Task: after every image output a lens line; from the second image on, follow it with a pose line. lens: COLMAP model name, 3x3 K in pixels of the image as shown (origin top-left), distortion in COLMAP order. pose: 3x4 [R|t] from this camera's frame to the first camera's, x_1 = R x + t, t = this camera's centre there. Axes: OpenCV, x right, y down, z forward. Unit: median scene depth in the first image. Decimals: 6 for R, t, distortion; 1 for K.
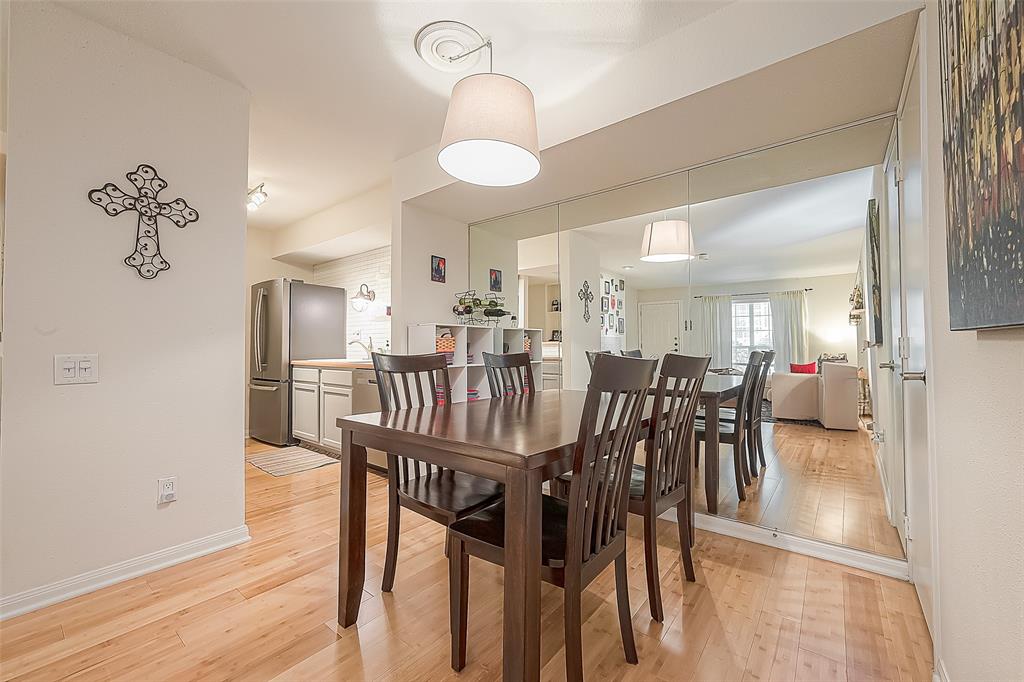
lens RADIAL K [[407.9, 0, 514.1], [0, 407.9, 340.3], [0, 0, 1]] dist [0.004370, 0.001109]
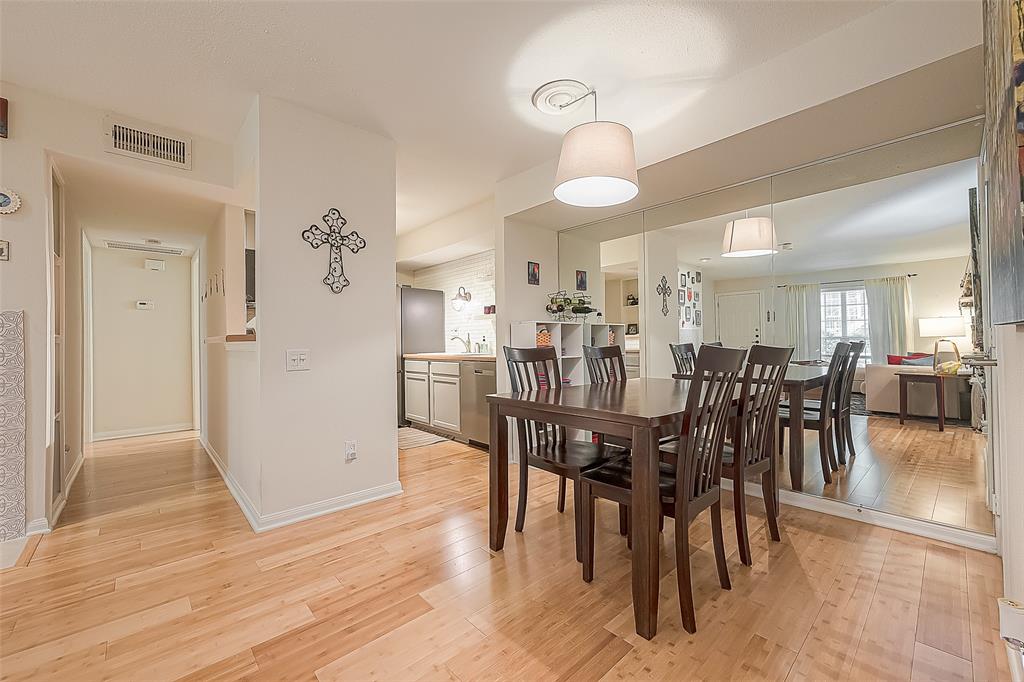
lens RADIAL K [[407.9, 0, 514.5], [0, 407.9, 340.2], [0, 0, 1]] dist [0.004370, 0.001109]
pose [[0.987778, -0.010667, -0.155499, -0.101918], [0.013085, 0.999809, 0.014539, -0.006888], [0.155314, -0.016396, 0.987729, -0.225664]]
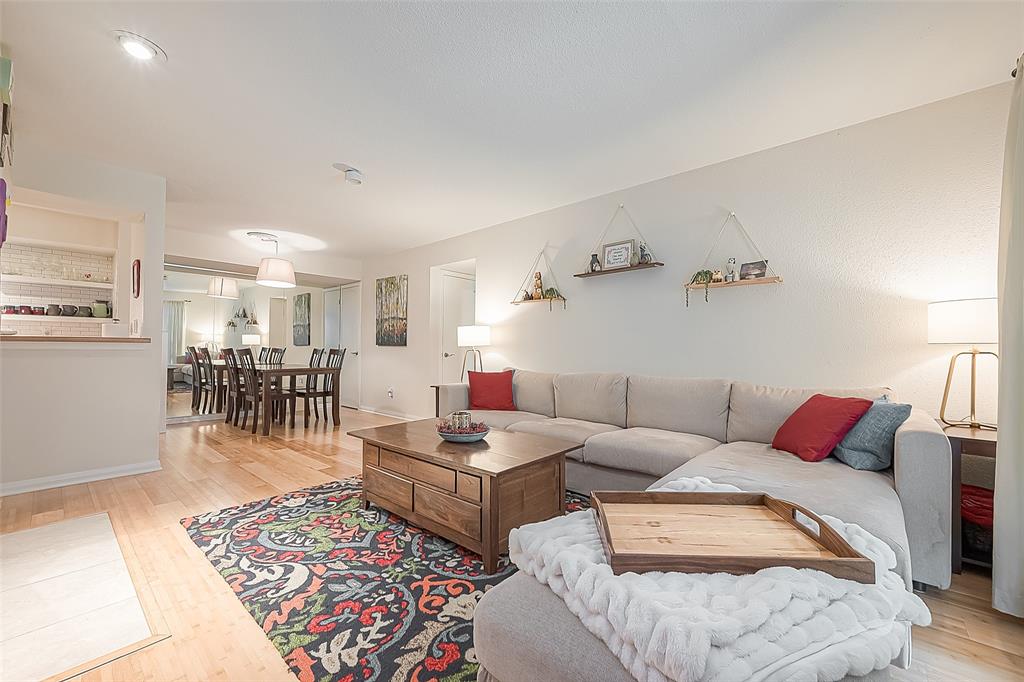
lens RADIAL K [[407.9, 0, 514.5], [0, 407.9, 342.4], [0, 0, 1]] dist [0.004370, 0.001109]
pose [[0.049824, 0.012748, 0.998677, -2.579593], [-0.032061, 0.999424, -0.011158, -0.027003], [-0.998243, -0.031463, 0.050204, -0.759747]]
